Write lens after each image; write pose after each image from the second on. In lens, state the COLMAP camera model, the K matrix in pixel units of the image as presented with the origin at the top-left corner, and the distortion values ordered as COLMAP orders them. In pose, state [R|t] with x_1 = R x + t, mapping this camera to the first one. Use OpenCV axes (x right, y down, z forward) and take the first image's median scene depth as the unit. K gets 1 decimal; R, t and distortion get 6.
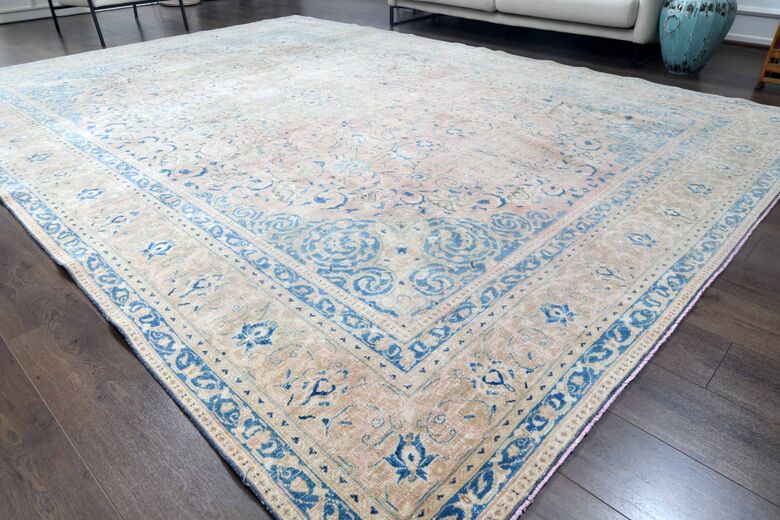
lens RADIAL K [[533.3, 0, 391.0], [0, 533.3, 262.6], [0, 0, 1]] dist [-0.054060, 0.044429]
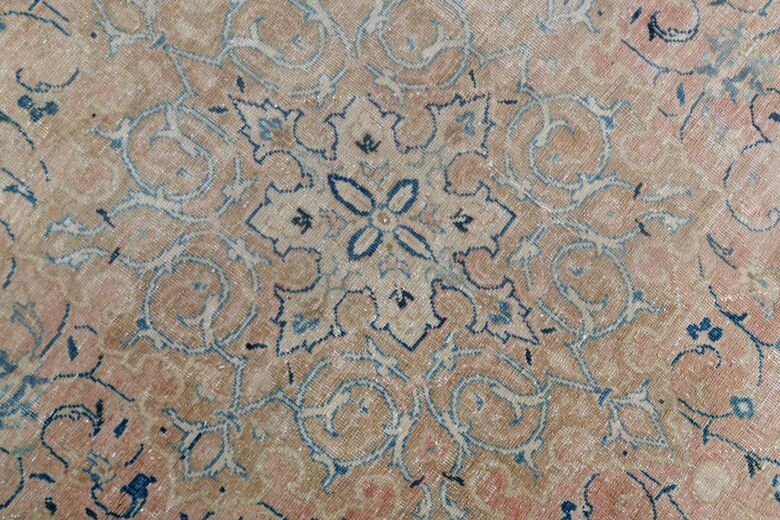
lens RADIAL K [[533.3, 0, 391.0], [0, 533.3, 262.6], [0, 0, 1]] dist [-0.054060, 0.044429]
pose [[0.990890, -0.083273, 0.105846, -0.222564], [-0.037617, 0.583512, 0.811233, -0.635482], [-0.129316, -0.807824, 0.575064, 1.094716]]
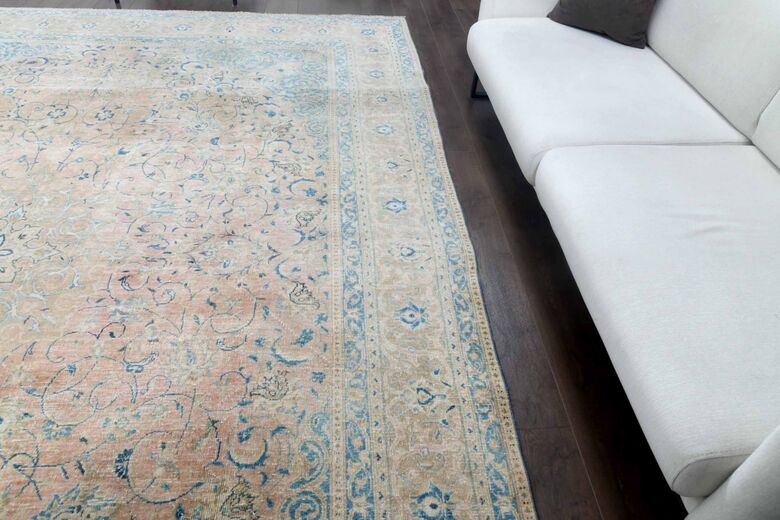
lens RADIAL K [[533.3, 0, 391.0], [0, 533.3, 262.6], [0, 0, 1]] dist [-0.054060, 0.044429]
pose [[0.743703, 0.505656, -0.437286, 0.568700], [-0.428976, 0.862656, 0.267964, -0.837869], [0.512724, -0.011700, 0.858474, 0.938045]]
